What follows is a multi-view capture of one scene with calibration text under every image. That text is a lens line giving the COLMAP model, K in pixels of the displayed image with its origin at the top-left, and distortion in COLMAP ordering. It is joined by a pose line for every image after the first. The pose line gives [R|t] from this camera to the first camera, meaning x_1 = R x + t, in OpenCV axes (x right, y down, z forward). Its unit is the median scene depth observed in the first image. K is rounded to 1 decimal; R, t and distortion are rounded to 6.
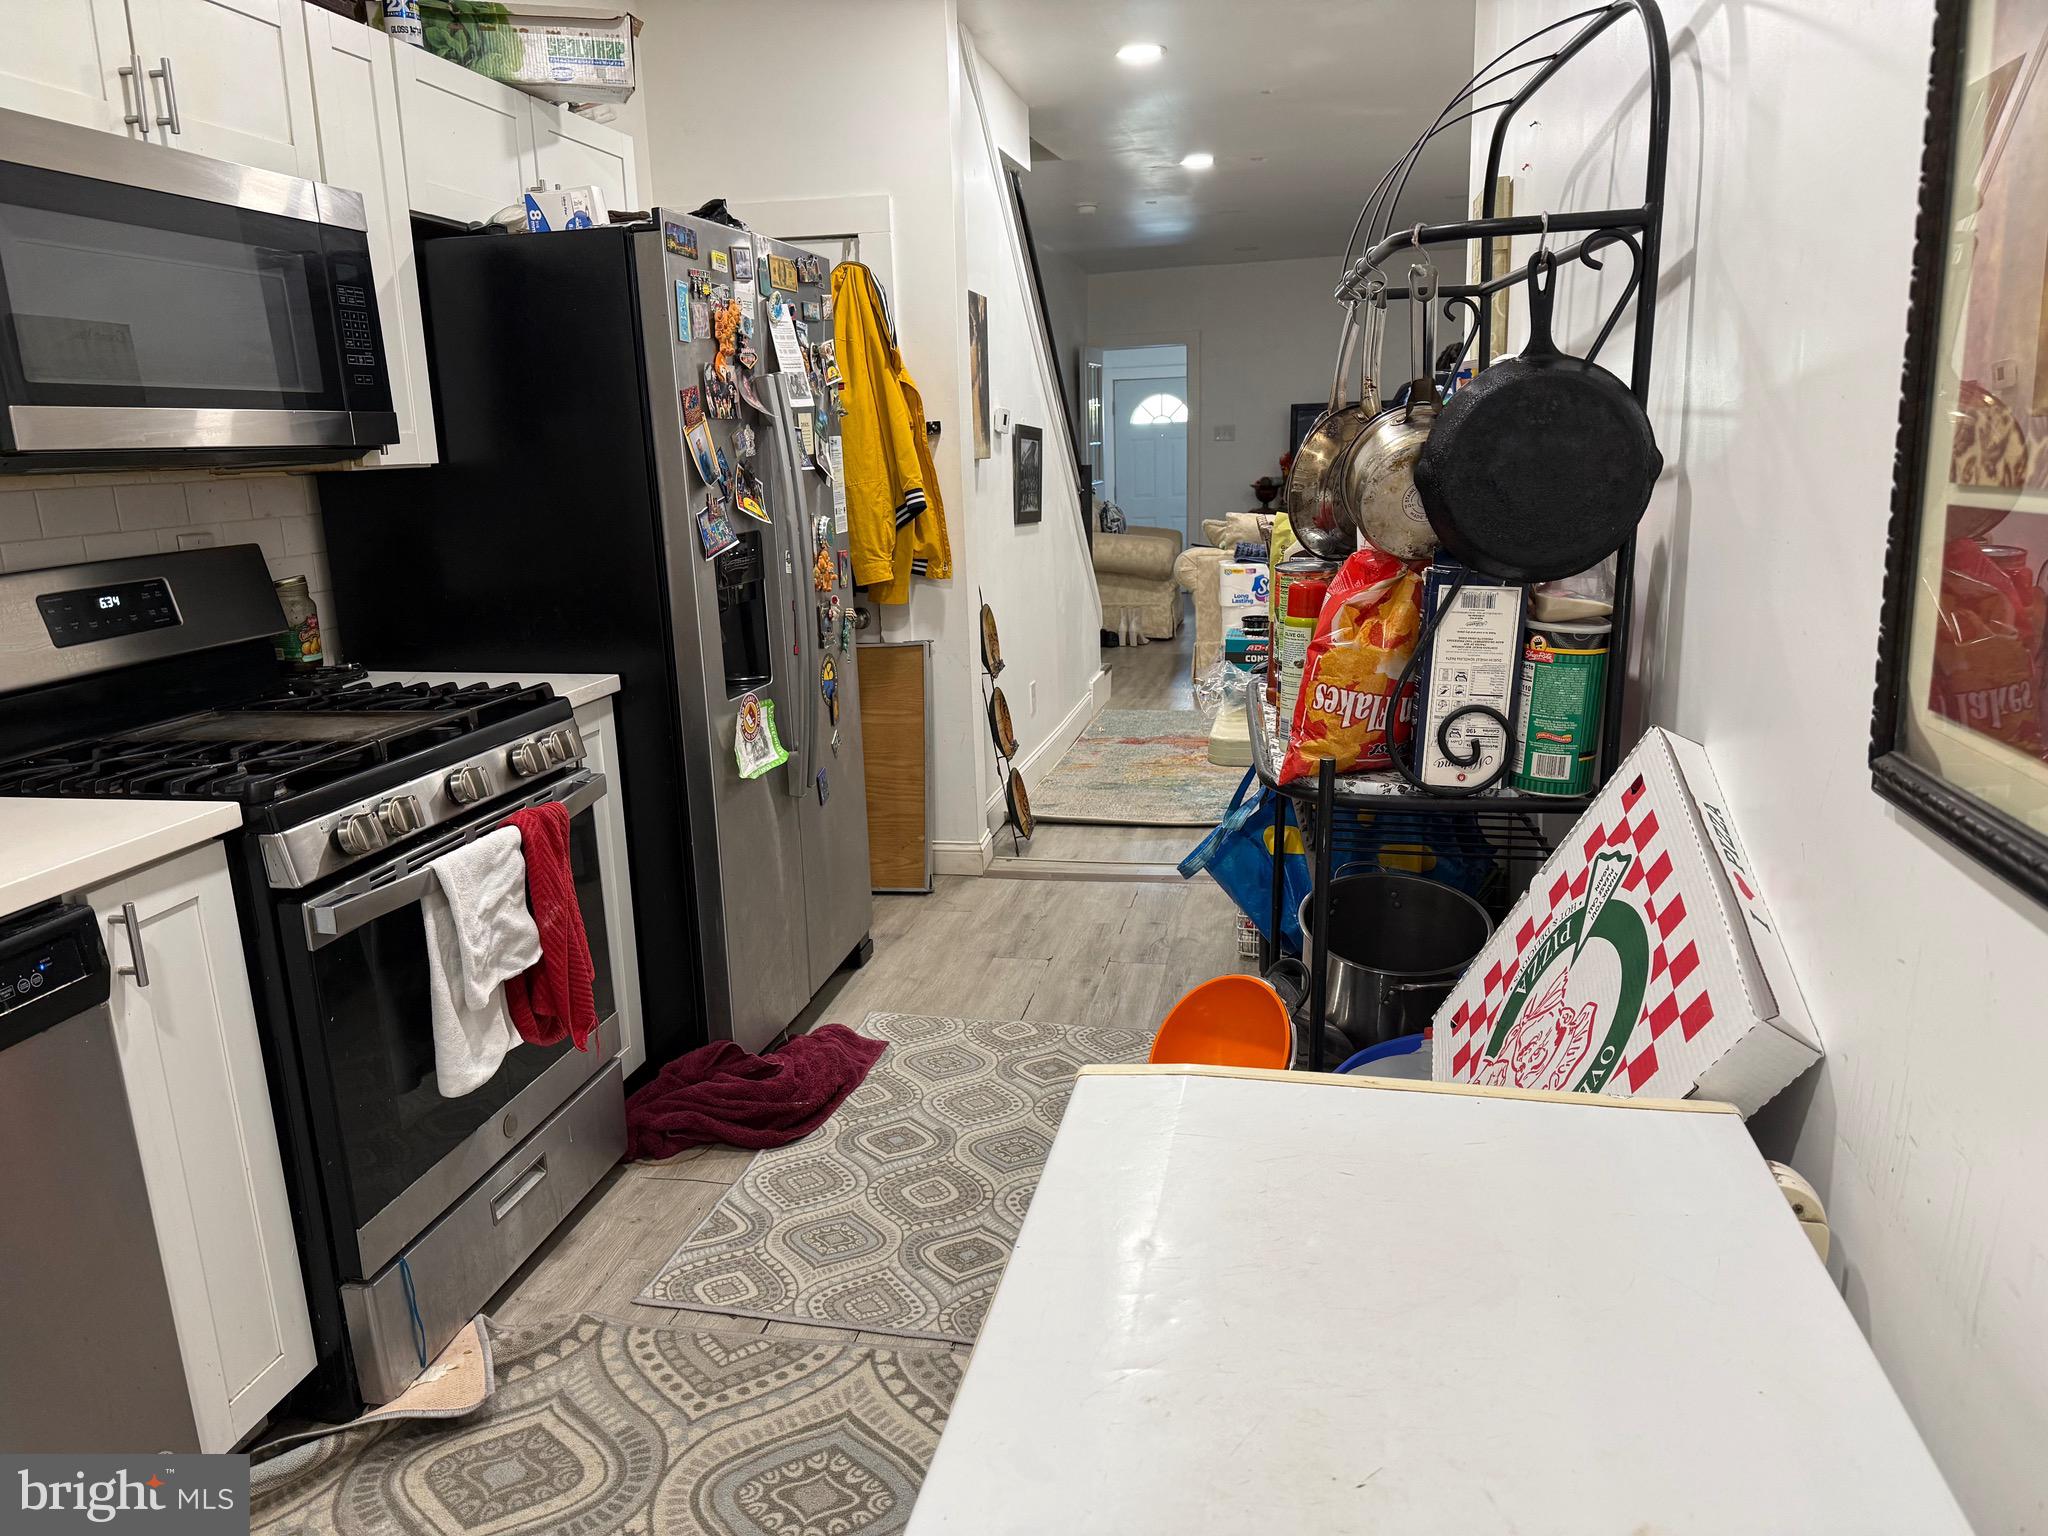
lens RADIAL K [[1432.7, 0, 1027.8], [0, 1432.7, 764.8], [0, 0, 1]] dist [0.029457, -0.038089]
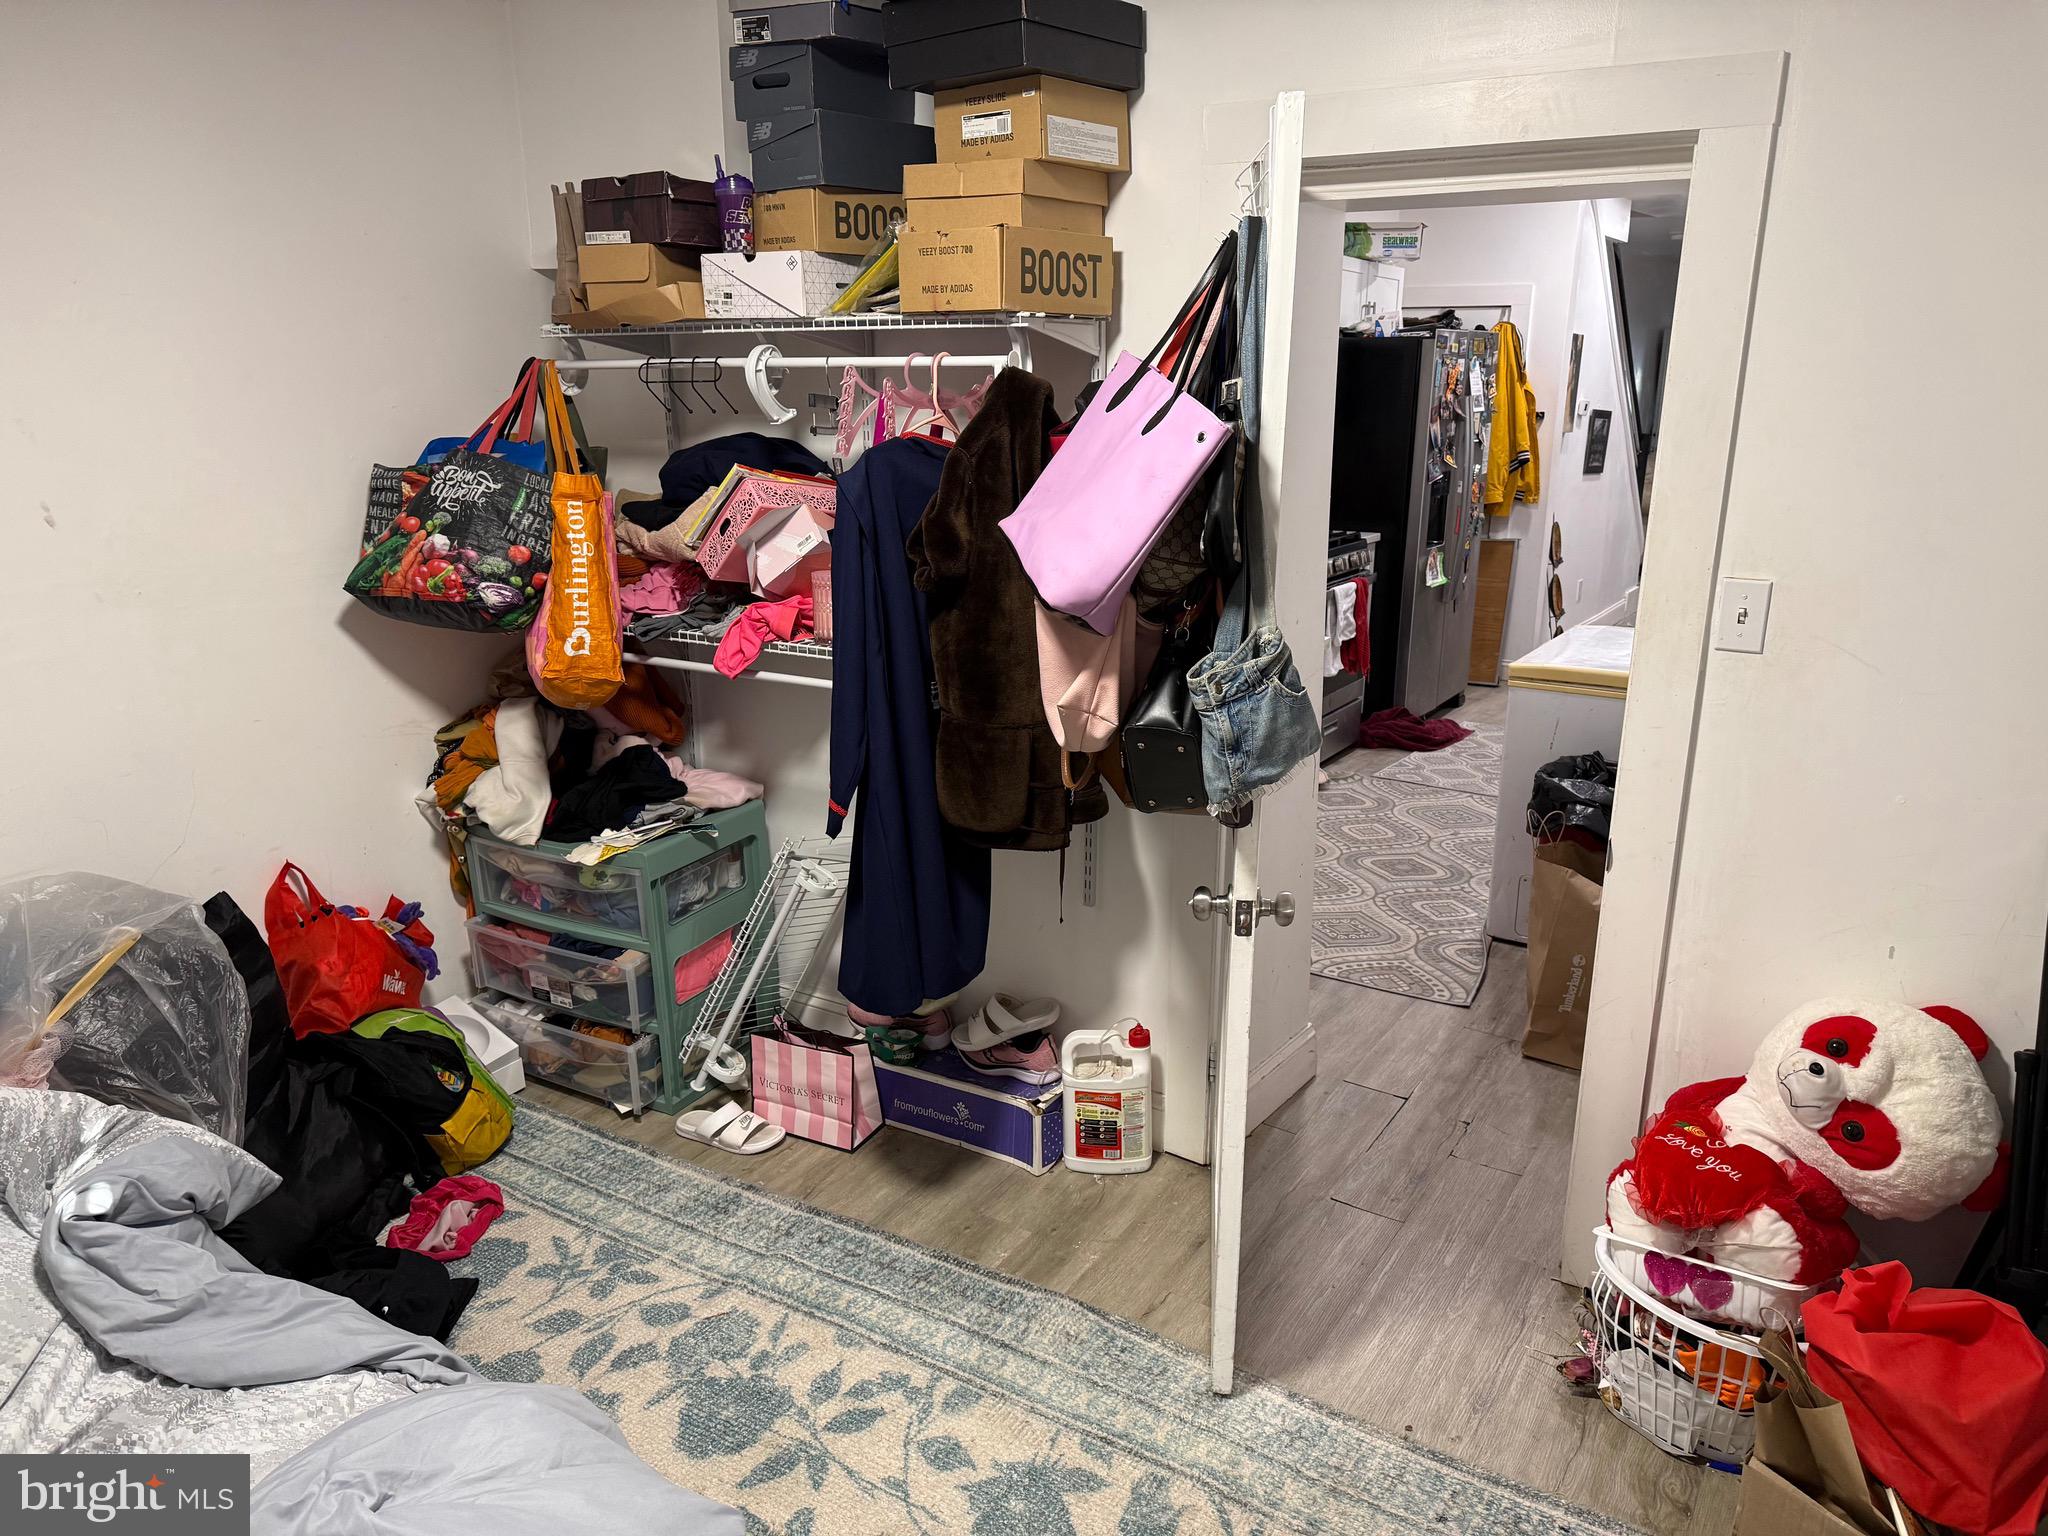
lens RADIAL K [[1432.7, 0, 1014.9], [0, 1432.7, 790.5], [0, 0, 1]] dist [0.029457, -0.038089]
pose [[0.926107, 0.134614, -0.352428, 0.023119], [-0.112482, 0.990211, 0.082642, 0.159391], [0.360102, -0.036894, 0.932183, -0.972381]]
